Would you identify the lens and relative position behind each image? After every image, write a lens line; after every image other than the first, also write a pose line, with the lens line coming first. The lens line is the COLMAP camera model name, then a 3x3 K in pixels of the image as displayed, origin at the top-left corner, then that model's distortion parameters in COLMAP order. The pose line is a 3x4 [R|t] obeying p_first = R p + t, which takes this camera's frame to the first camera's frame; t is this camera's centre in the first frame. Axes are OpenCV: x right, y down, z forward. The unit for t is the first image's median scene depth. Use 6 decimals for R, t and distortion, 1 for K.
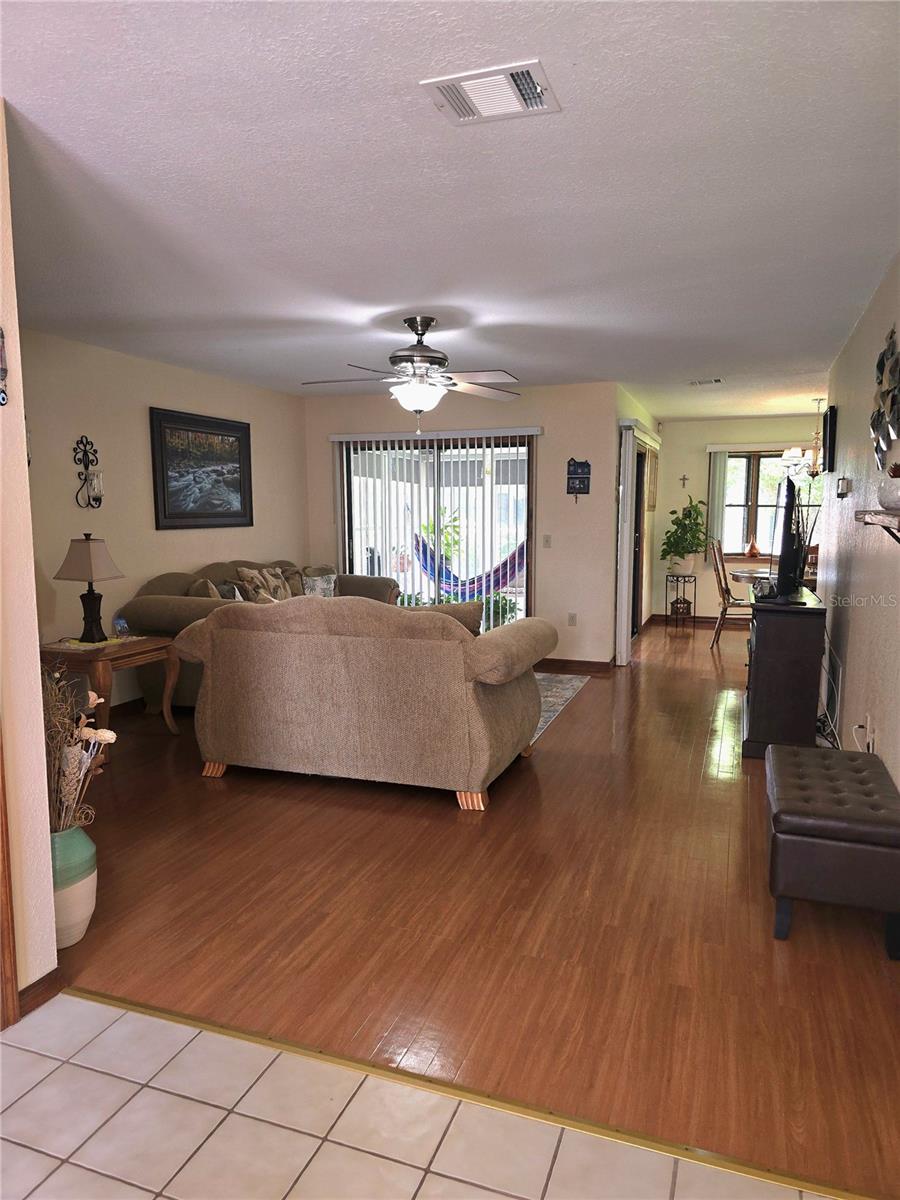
lens RADIAL K [[800.7, 0, 458.6], [0, 800.7, 605.6], [0, 0, 1]] dist [0.055557, -0.017026]
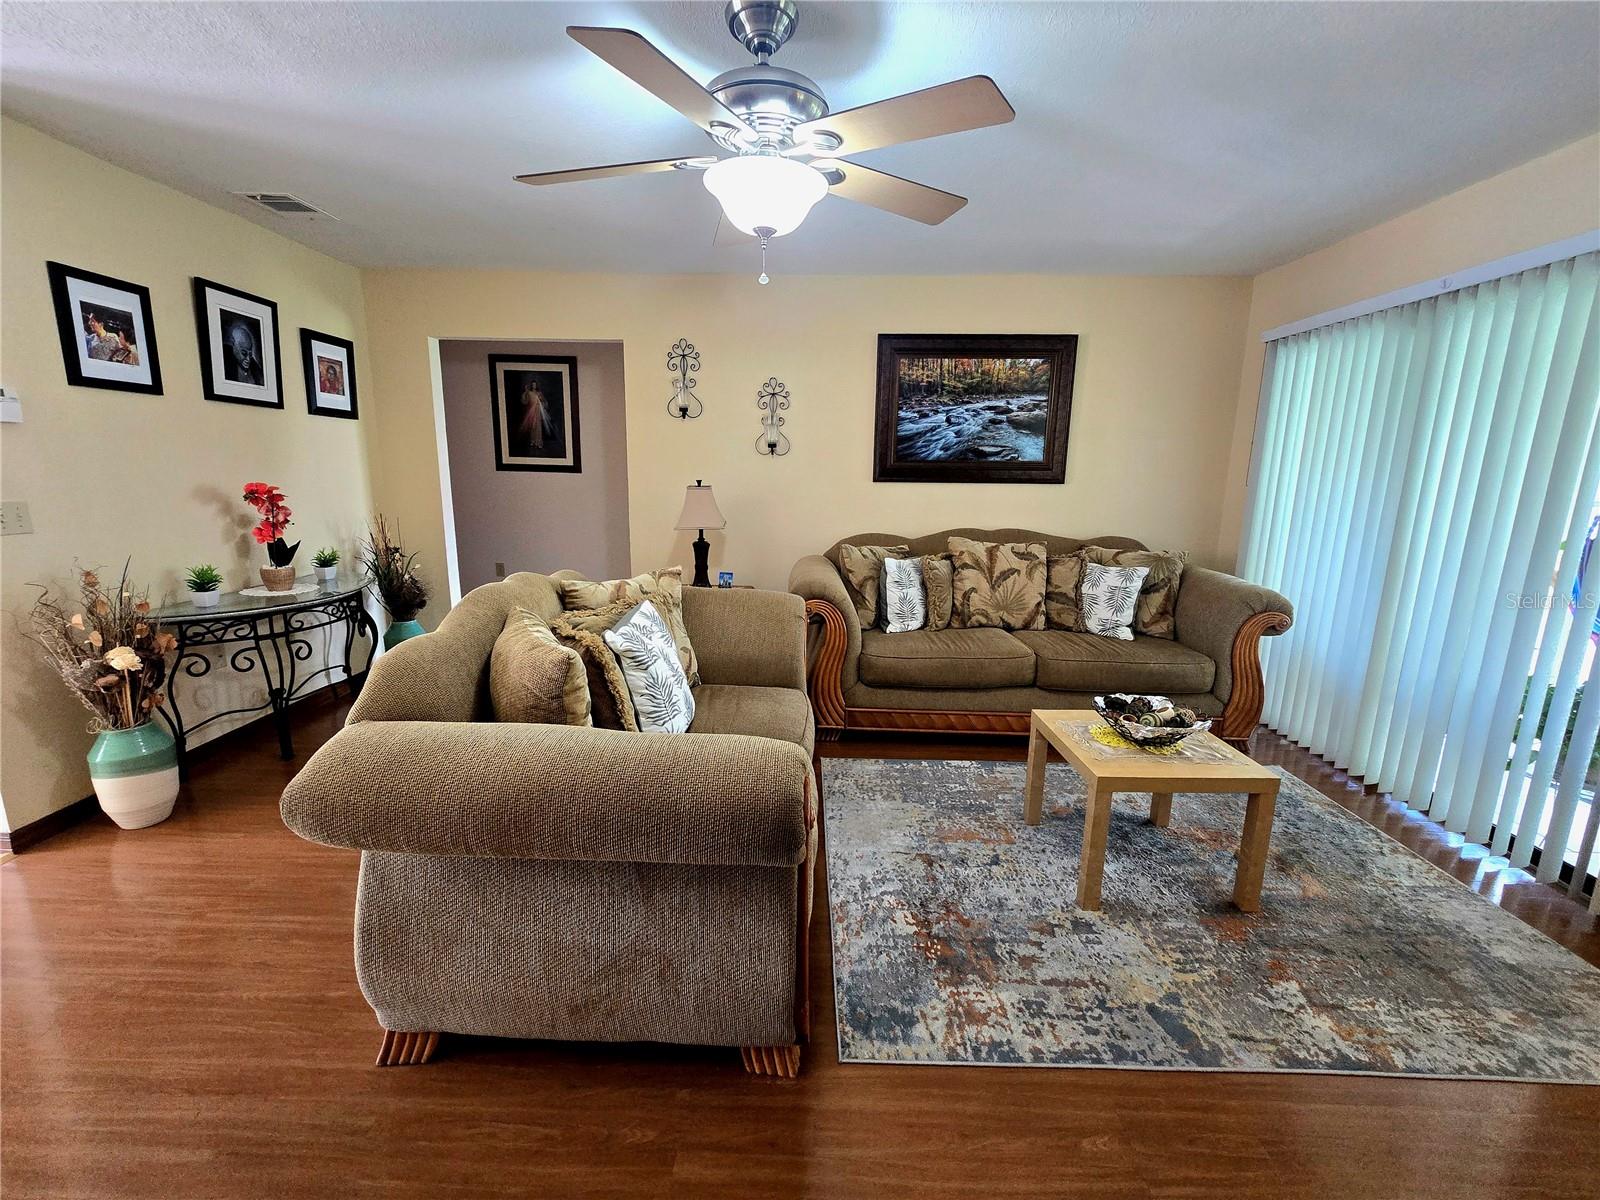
lens RADIAL K [[656.7, 0, 799.8], [0, 656.7, 596.6], [0, 0, 1]] dist [-0.004254, -0.000061]
pose [[0.309980, 0.188198, -0.931930, 0.233514], [-0.128180, 0.979536, 0.155176, -0.062229], [0.942063, 0.071354, 0.327759, 0.604418]]
